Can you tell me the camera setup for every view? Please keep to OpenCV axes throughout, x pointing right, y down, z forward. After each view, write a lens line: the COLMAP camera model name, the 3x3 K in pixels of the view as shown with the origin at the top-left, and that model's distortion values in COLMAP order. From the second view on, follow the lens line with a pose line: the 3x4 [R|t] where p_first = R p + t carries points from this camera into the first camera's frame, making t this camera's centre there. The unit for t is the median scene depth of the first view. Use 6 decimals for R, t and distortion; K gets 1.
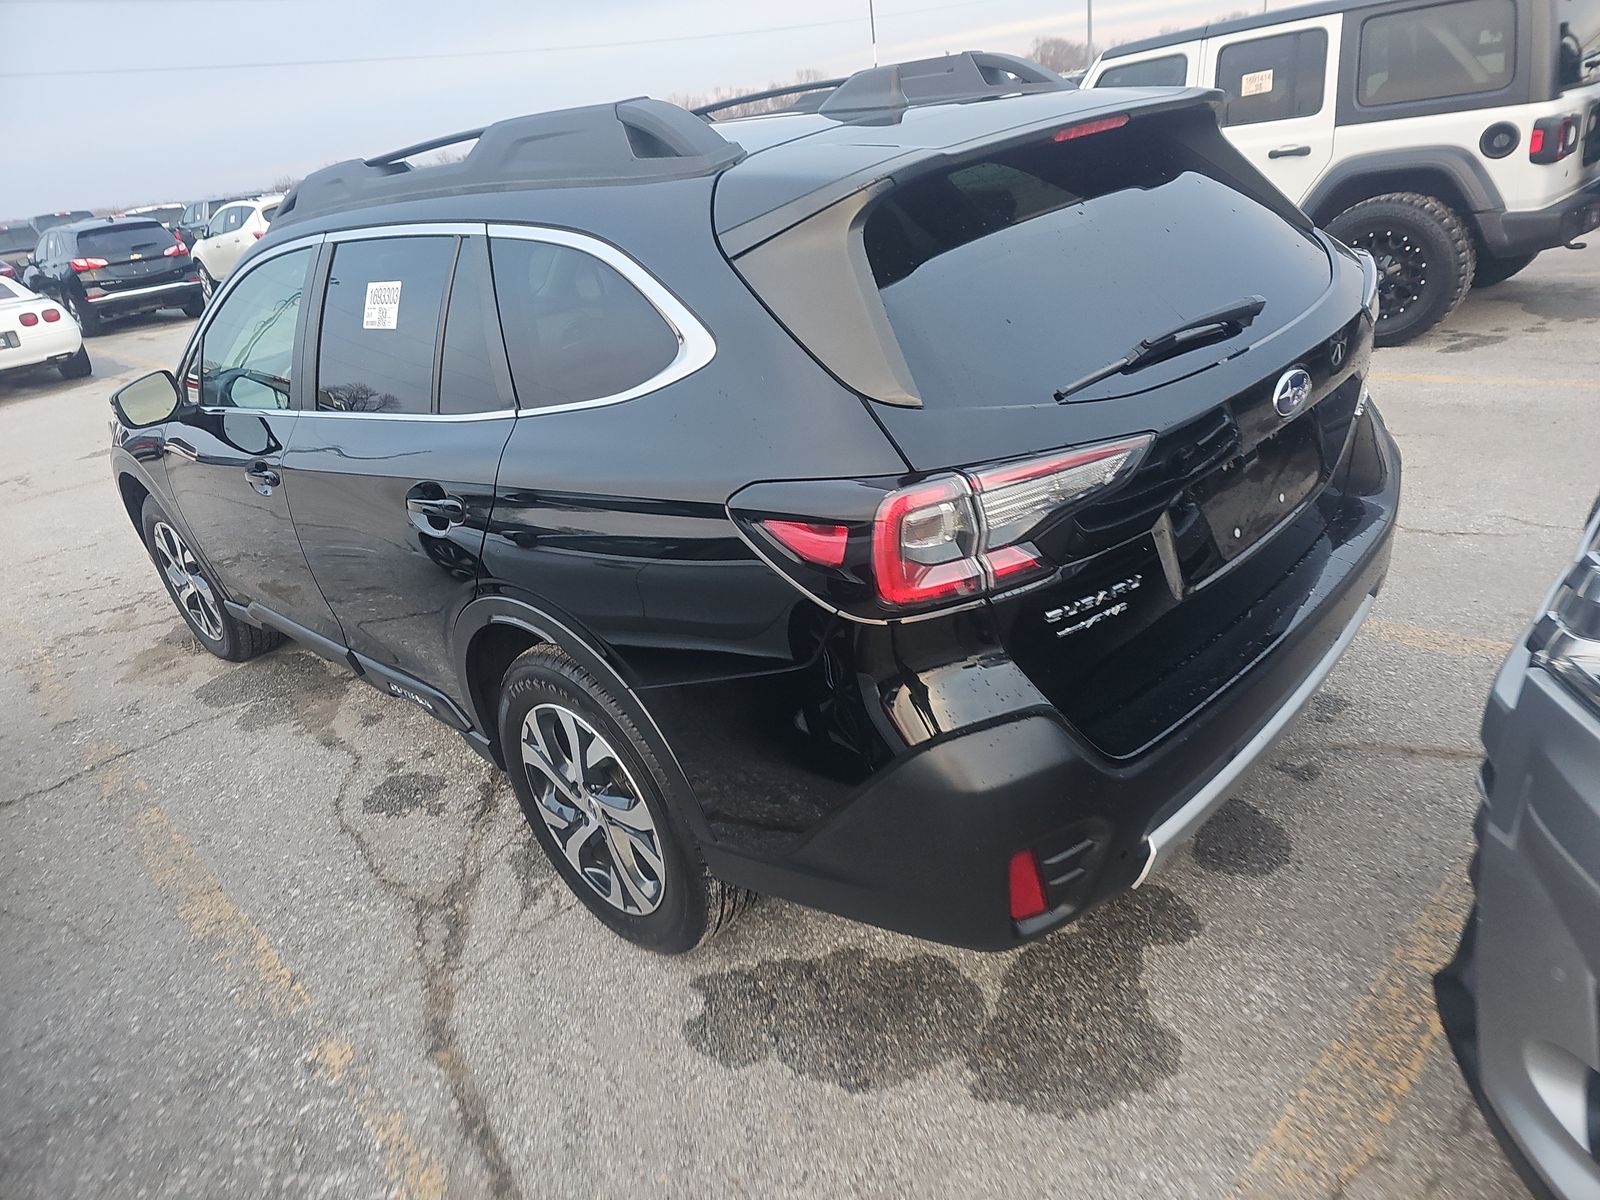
lens RADIAL K [[1093.7, 0, 800.0], [0, 1093.7, 600.0], [0, 0, 1]] dist [0.081923, -0.115201]
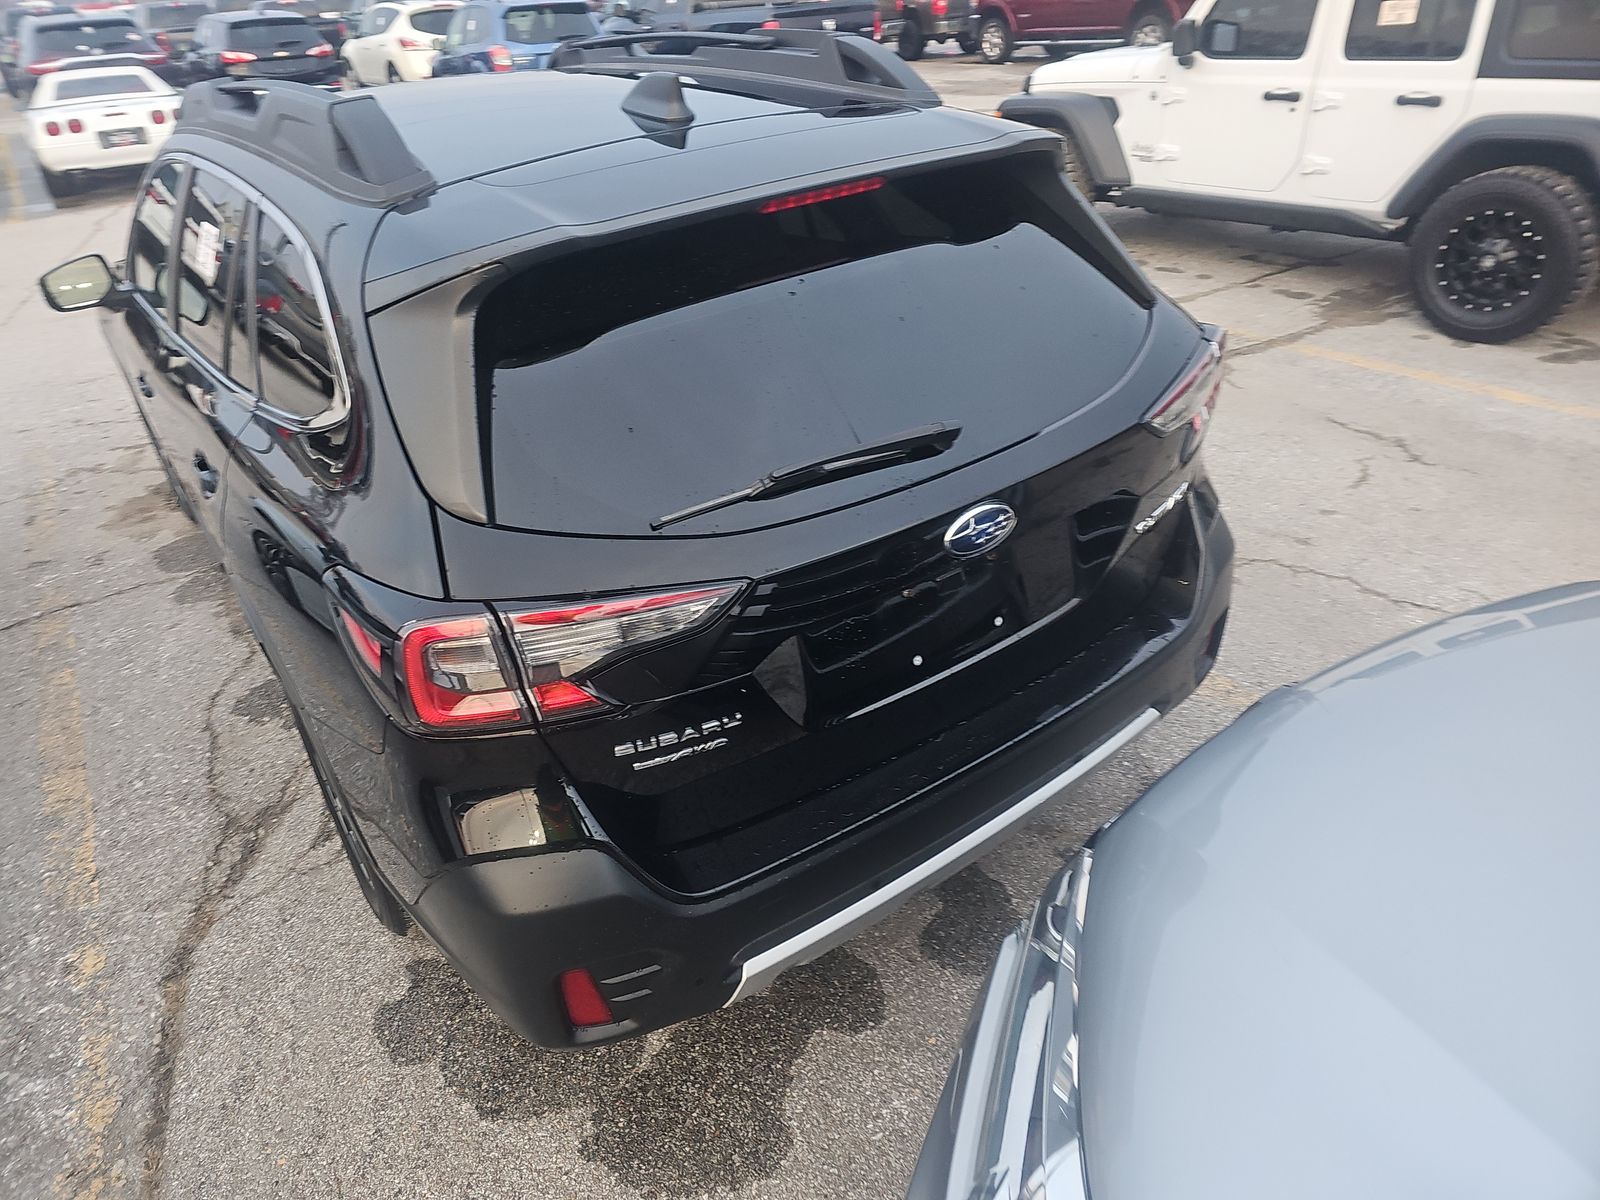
lens RADIAL K [[1092.9, 0, 804.1], [0, 1092.9, 597.2], [0, 0, 1]] dist [0.075815, -0.082106]
pose [[0.979363, 0.159677, -0.123901, 0.347862], [-0.141528, 0.979465, 0.143592, -0.198492], [0.144285, -0.123093, 0.981850, 0.072725]]
